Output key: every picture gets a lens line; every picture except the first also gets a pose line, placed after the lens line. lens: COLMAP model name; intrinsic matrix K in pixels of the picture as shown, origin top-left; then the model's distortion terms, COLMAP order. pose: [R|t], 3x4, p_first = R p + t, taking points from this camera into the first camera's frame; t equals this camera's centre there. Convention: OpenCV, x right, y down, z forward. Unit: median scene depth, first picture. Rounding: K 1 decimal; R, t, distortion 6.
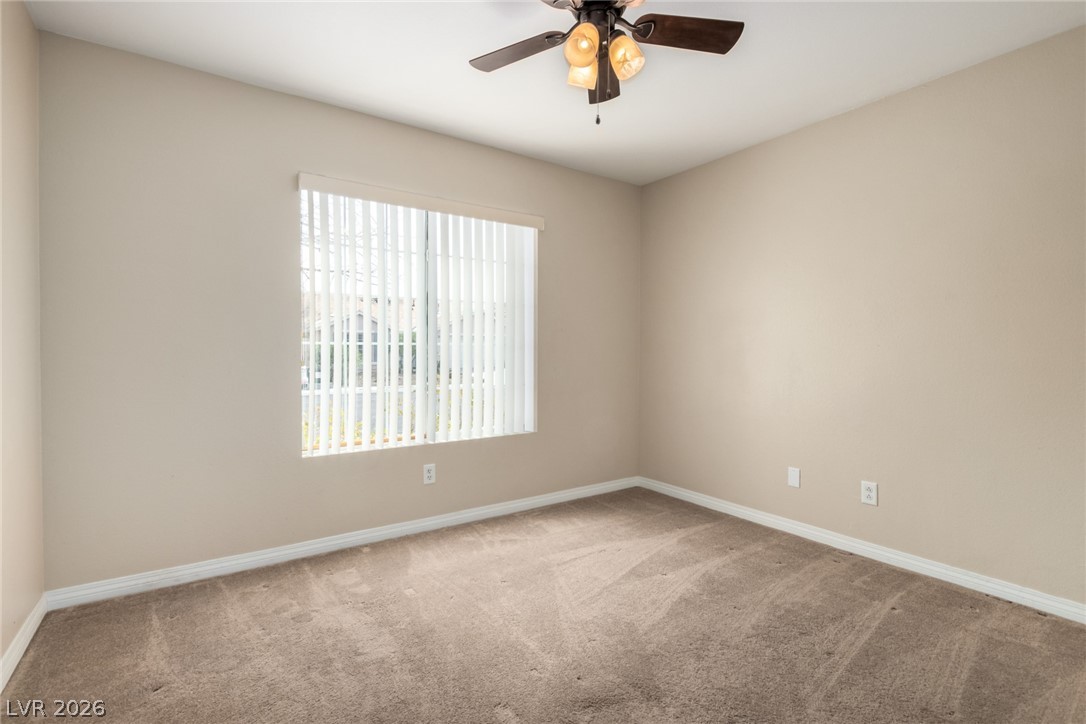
lens RADIAL K [[513.0, 0, 540.7], [0, 513.0, 361.8], [0, 0, 1]] dist [0.001748, -0.001025]
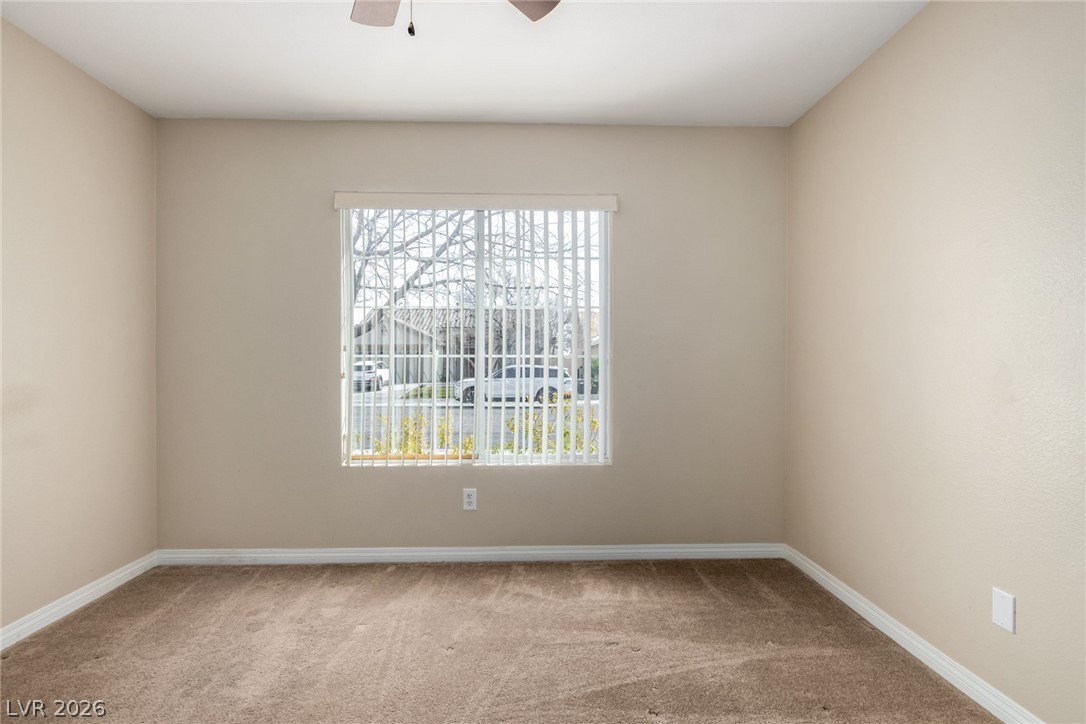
lens RADIAL K [[513.0, 0, 542.7], [0, 513.0, 363.4], [0, 0, 1]] dist [0.001748, -0.001025]
pose [[0.834893, 0.002390, -0.550408, 0.401889], [-0.010320, 0.999883, -0.011312, -0.012444], [0.550316, 0.015125, 0.834819, 0.319915]]
